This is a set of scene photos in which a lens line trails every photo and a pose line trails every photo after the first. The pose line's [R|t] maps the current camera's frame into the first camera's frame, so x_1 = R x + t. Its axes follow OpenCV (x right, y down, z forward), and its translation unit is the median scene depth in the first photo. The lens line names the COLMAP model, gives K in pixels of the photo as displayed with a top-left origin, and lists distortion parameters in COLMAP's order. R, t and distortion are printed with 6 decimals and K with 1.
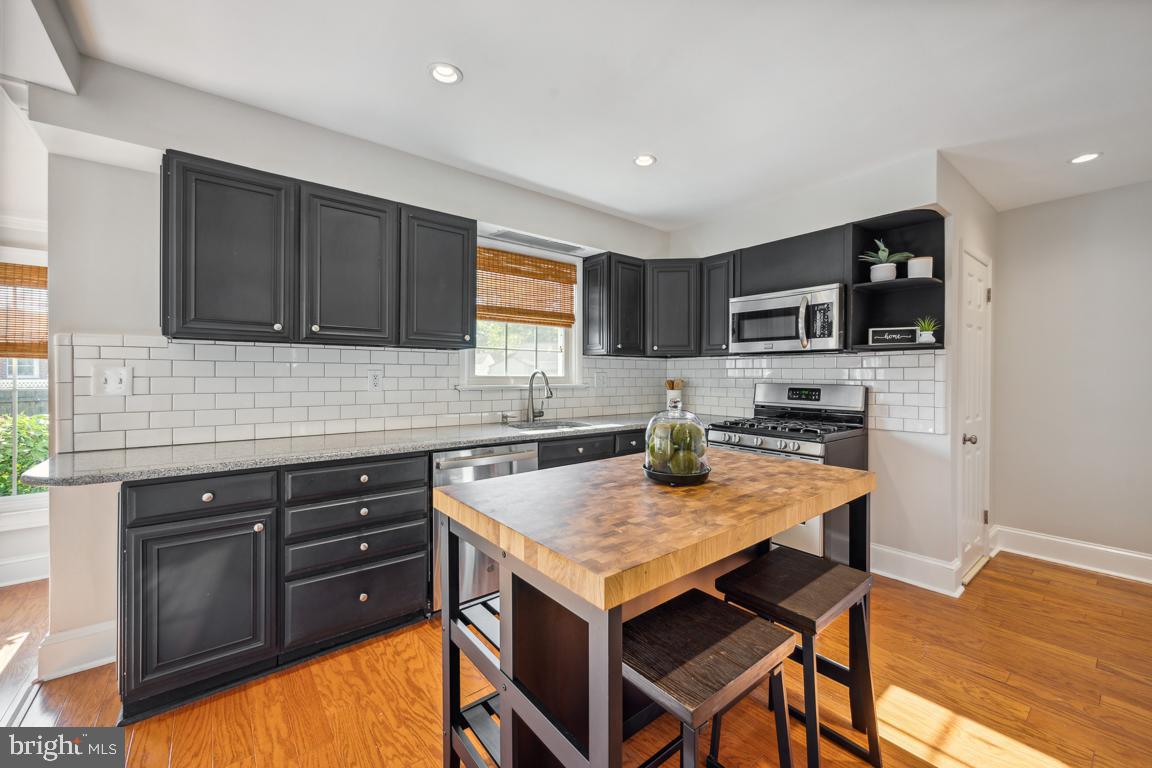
lens RADIAL K [[463.5, 0, 576.0], [0, 463.5, 384.0], [0, 0, 1]] dist [0.000855, -0.000229]
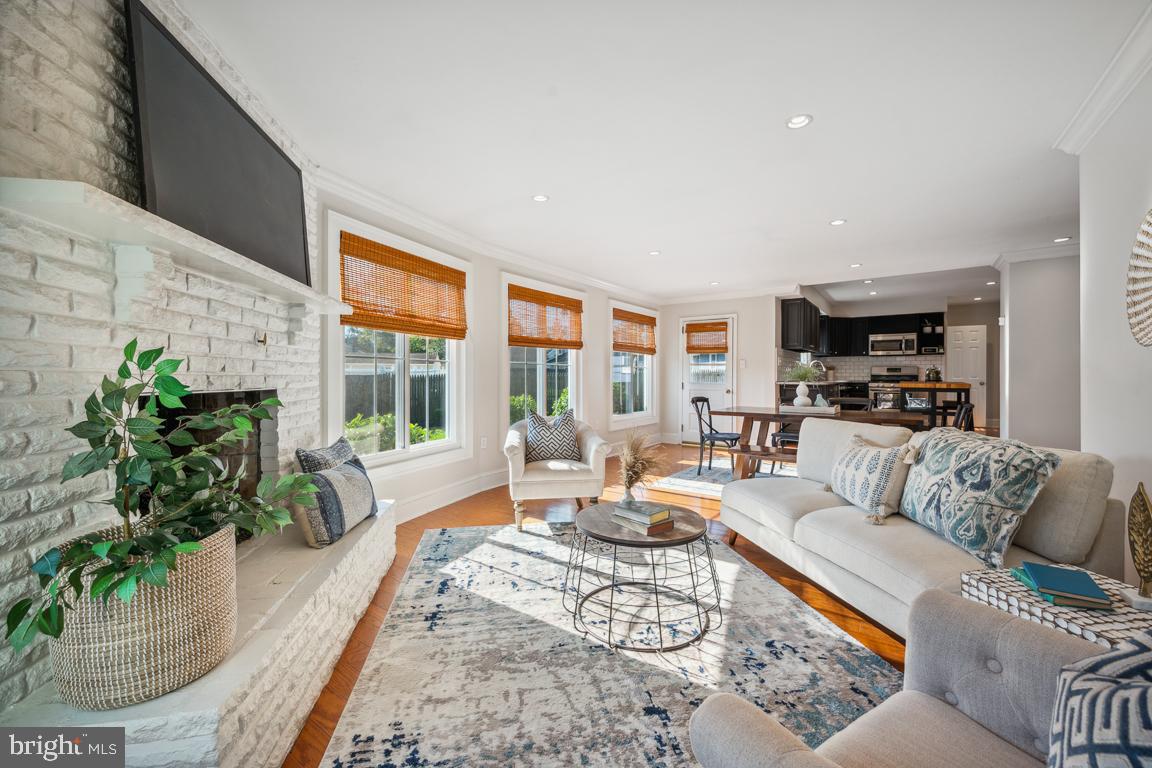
lens RADIAL K [[463.5, 0, 576.0], [0, 463.5, 384.0], [0, 0, 1]] dist [0.000855, -0.000229]
pose [[0.966922, -0.001362, 0.255069, -2.204647], [0.005141, 0.999887, -0.014148, 0.143520], [-0.255021, 0.014992, 0.966819, -1.288316]]
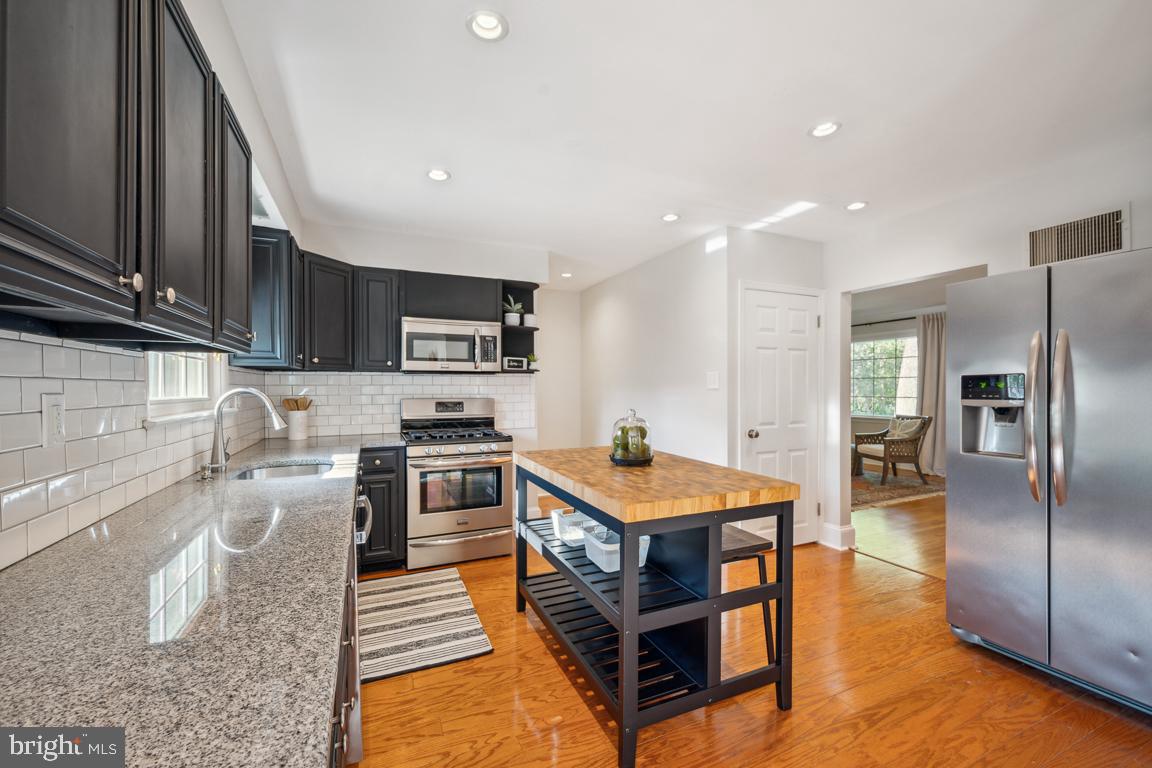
lens RADIAL K [[470.1, 0, 576.0], [0, 470.1, 384.0], [0, 0, 1]] dist [0.000170, -0.000054]
pose [[0.236930, 0.002691, 0.971523, -0.640883], [0.027633, 0.999573, -0.009508, -0.017133], [-0.971134, 0.029099, 0.236754, 0.419746]]
